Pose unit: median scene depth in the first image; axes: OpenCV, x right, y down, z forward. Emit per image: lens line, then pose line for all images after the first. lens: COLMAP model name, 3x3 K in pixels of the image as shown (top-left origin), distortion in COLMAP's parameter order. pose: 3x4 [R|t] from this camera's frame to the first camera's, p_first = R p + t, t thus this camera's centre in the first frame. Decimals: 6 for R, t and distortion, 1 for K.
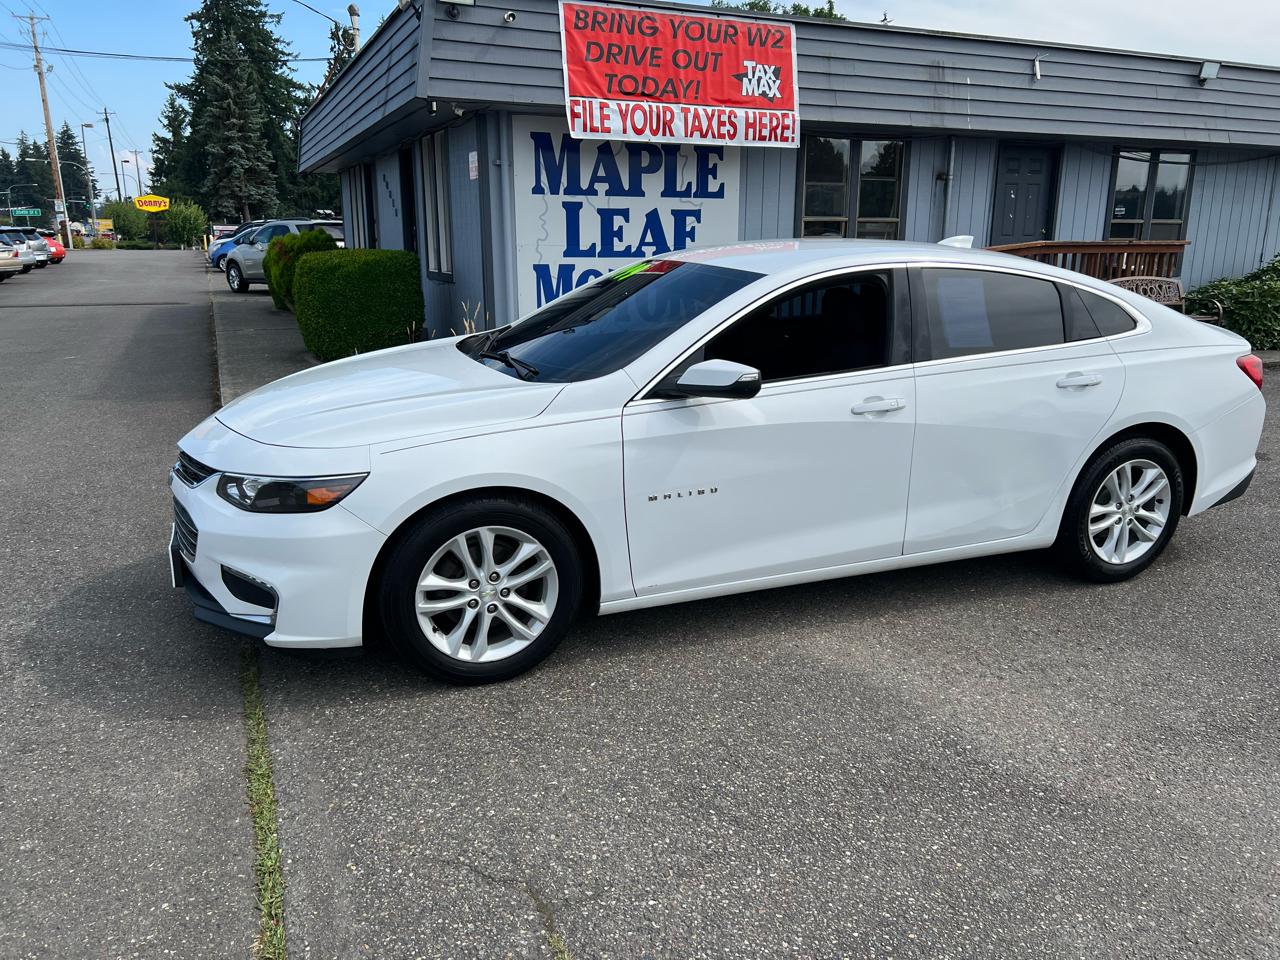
lens RADIAL K [[971.3, 0, 641.5], [0, 971.3, 519.1], [0, 0, 1]] dist [0.118348, -0.268691]
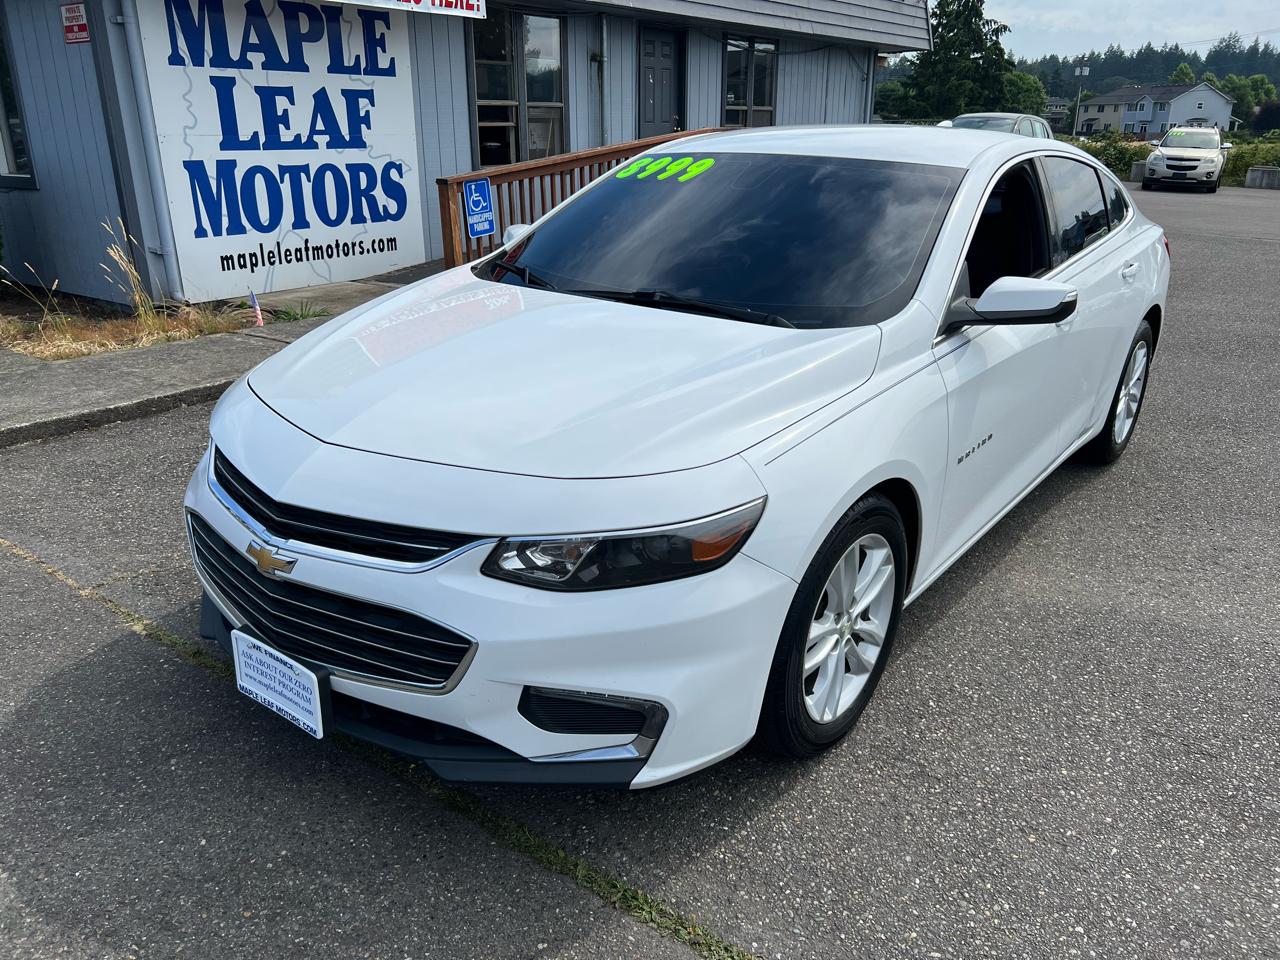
lens RADIAL K [[980.3, 0, 620.4], [0, 980.3, 511.2], [0, 0, 1]] dist [0.009306, 0.004388]
pose [[0.862322, -0.188910, 0.469801, -0.223929], [0.143266, 0.980914, 0.131466, -0.045751], [-0.485669, -0.046060, 0.872928, 0.158165]]
